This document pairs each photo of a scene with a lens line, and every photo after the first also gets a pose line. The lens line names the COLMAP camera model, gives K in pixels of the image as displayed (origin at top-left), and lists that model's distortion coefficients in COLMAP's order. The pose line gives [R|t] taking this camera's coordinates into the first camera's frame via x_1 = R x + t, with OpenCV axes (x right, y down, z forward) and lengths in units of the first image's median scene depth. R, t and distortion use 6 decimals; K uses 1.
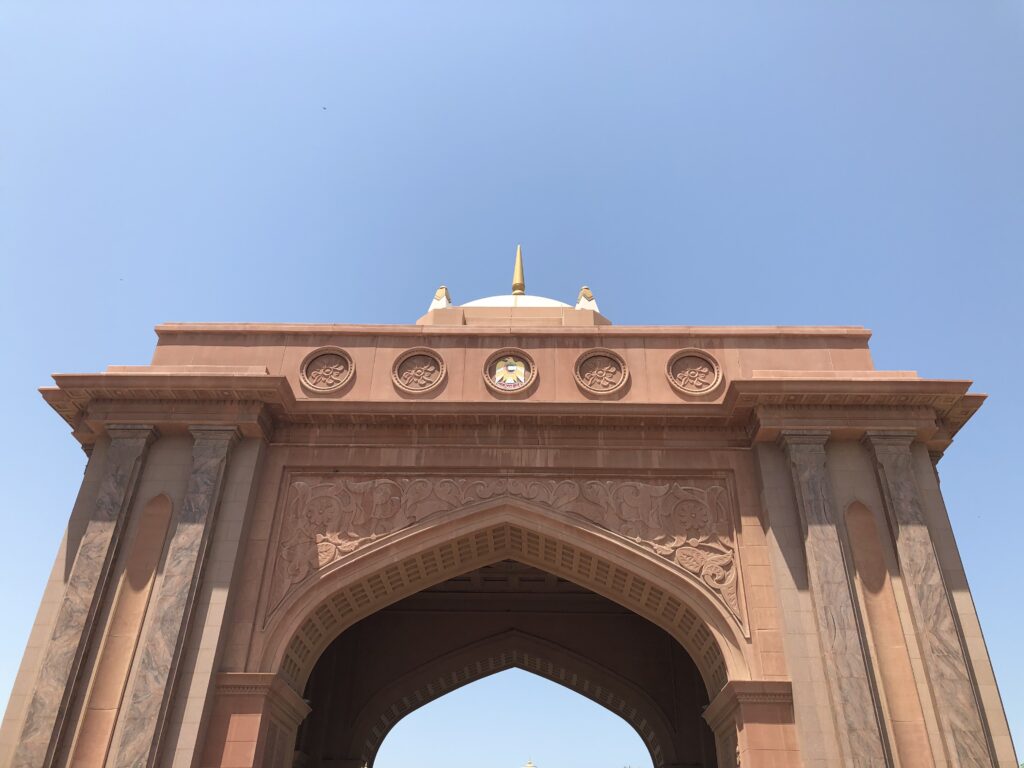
lens RADIAL K [[852.0, 0, 512.0], [0, 852.0, 384.0], [0, 0, 1]] dist [0.111360, -0.147953]
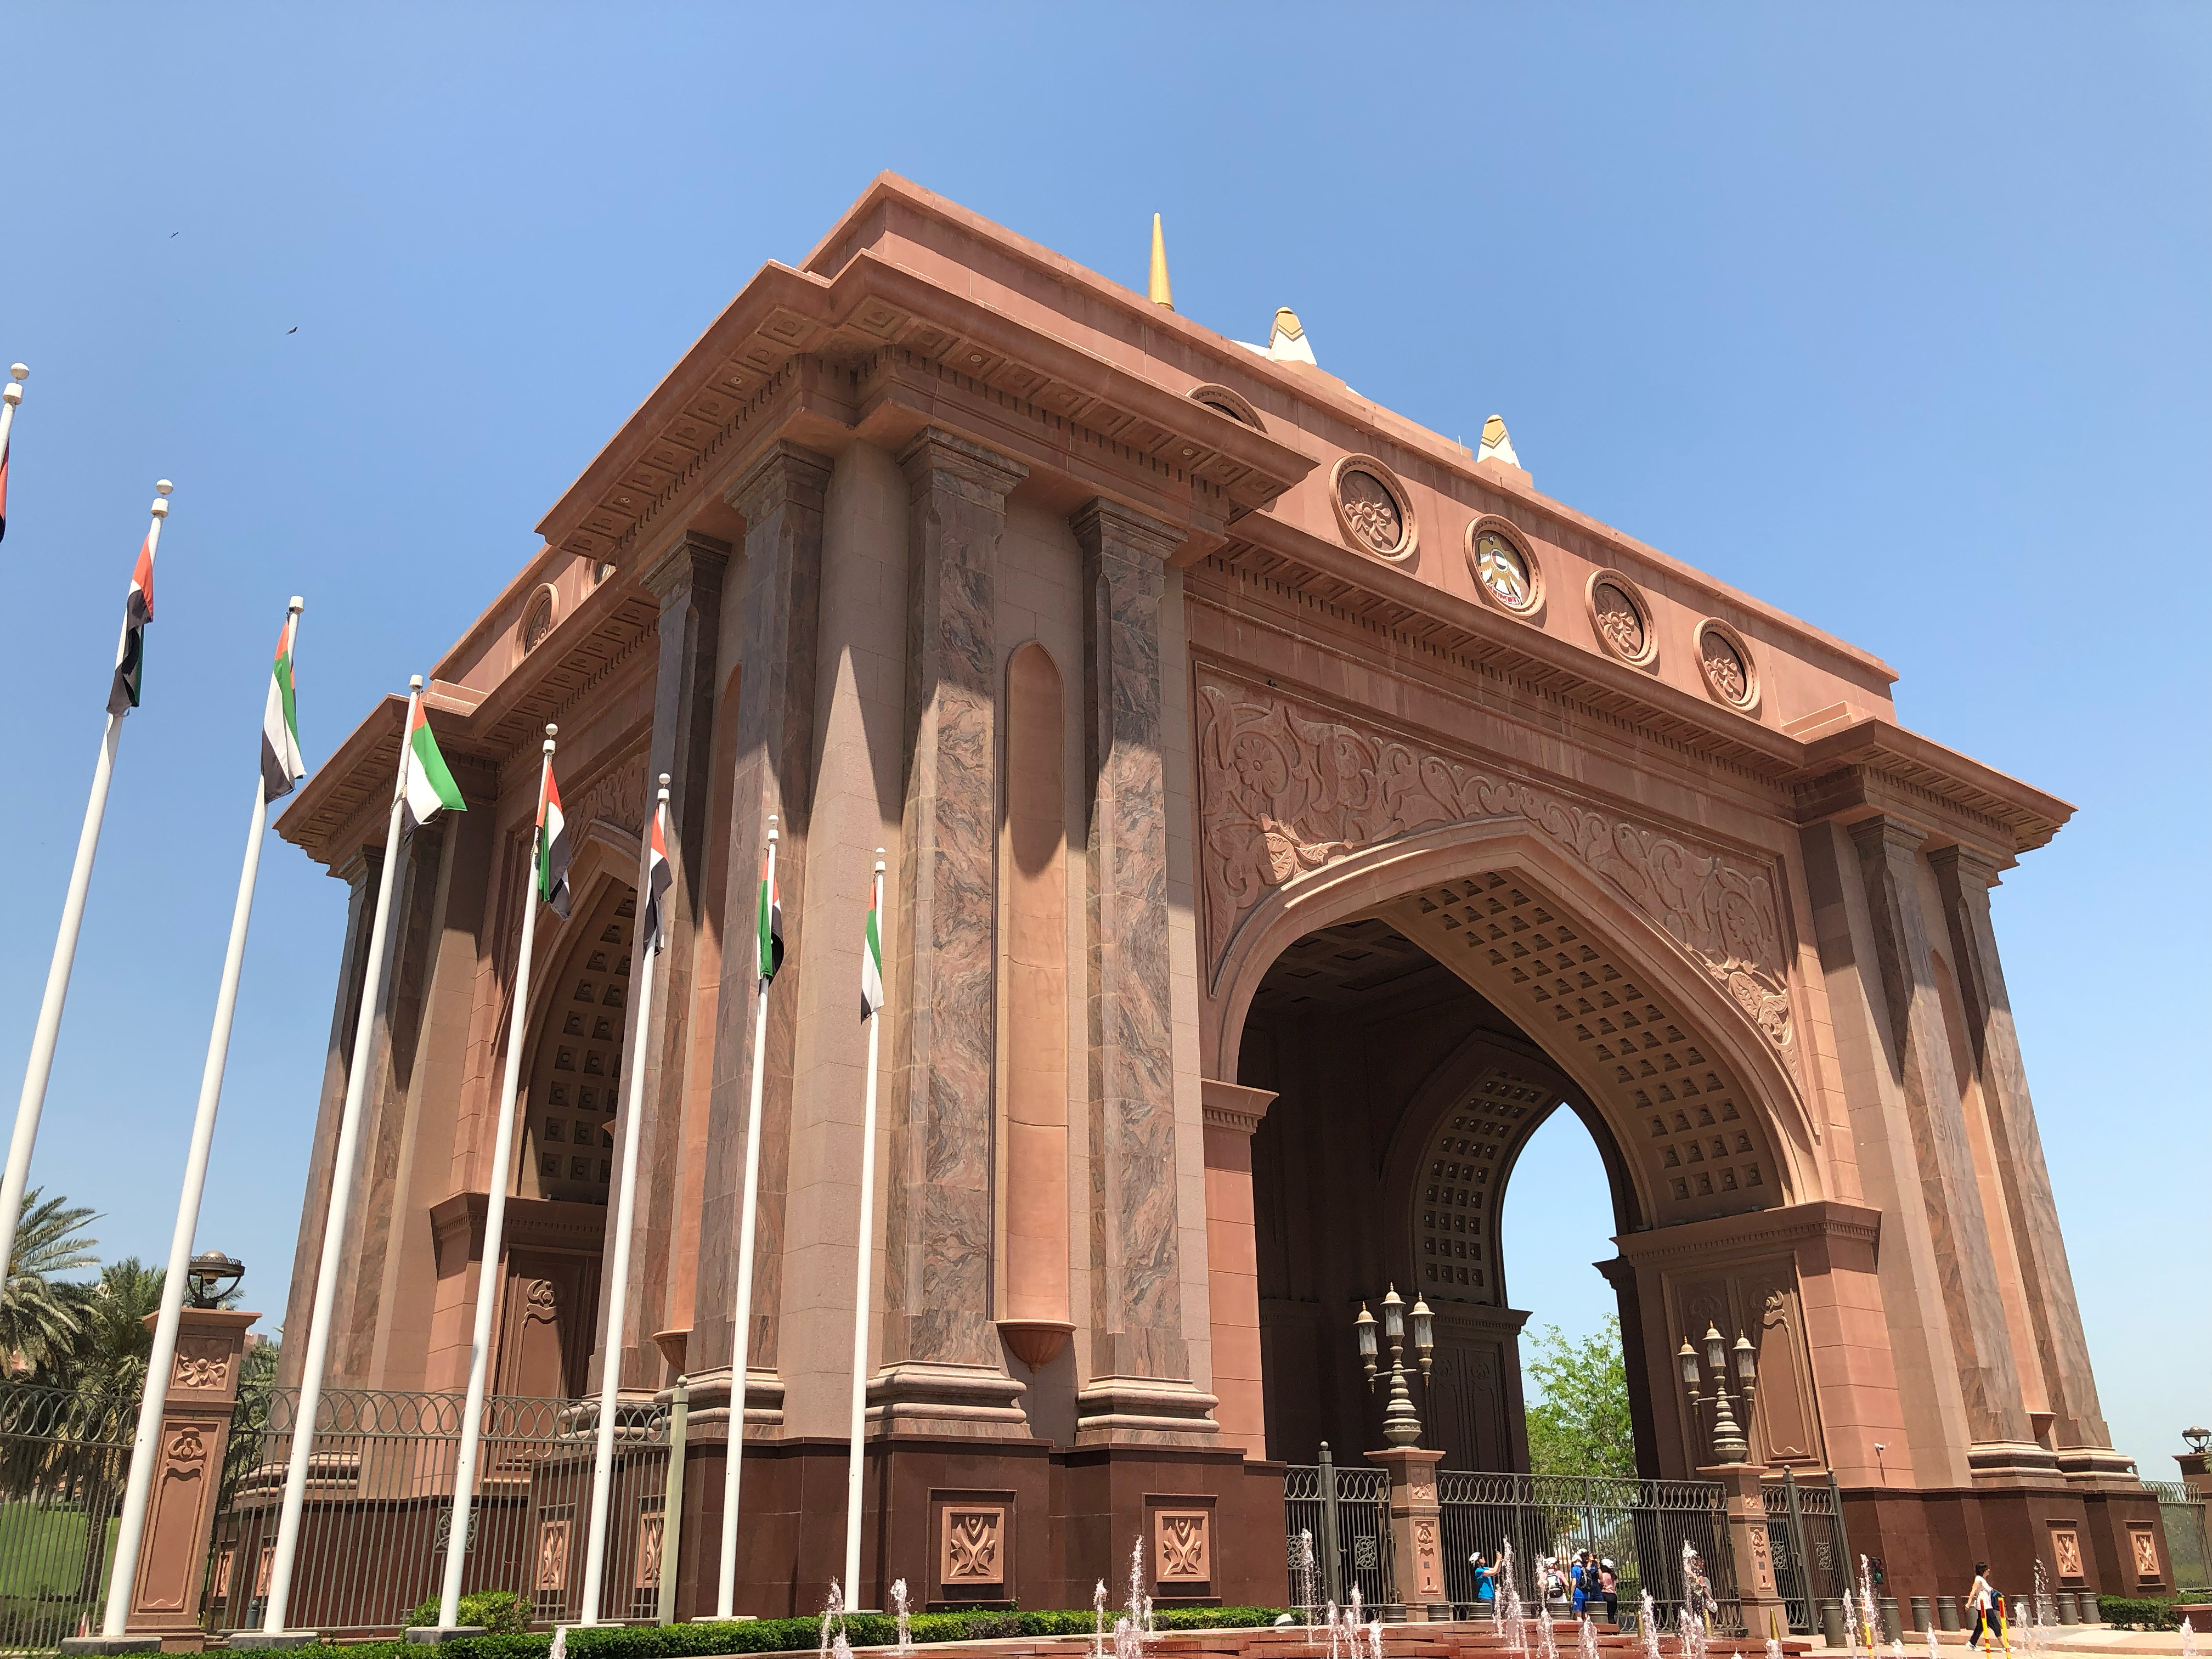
lens RADIAL K [[1840.4, 0, 1106.0], [0, 1840.4, 829.5], [0, 0, 1]] dist [0.111360, -0.147953]
pose [[0.779467, 0.209364, 0.590423, -0.893351], [-0.317329, 0.944589, 0.083982, 0.127526], [-0.540124, -0.252819, 0.802713, 0.240828]]
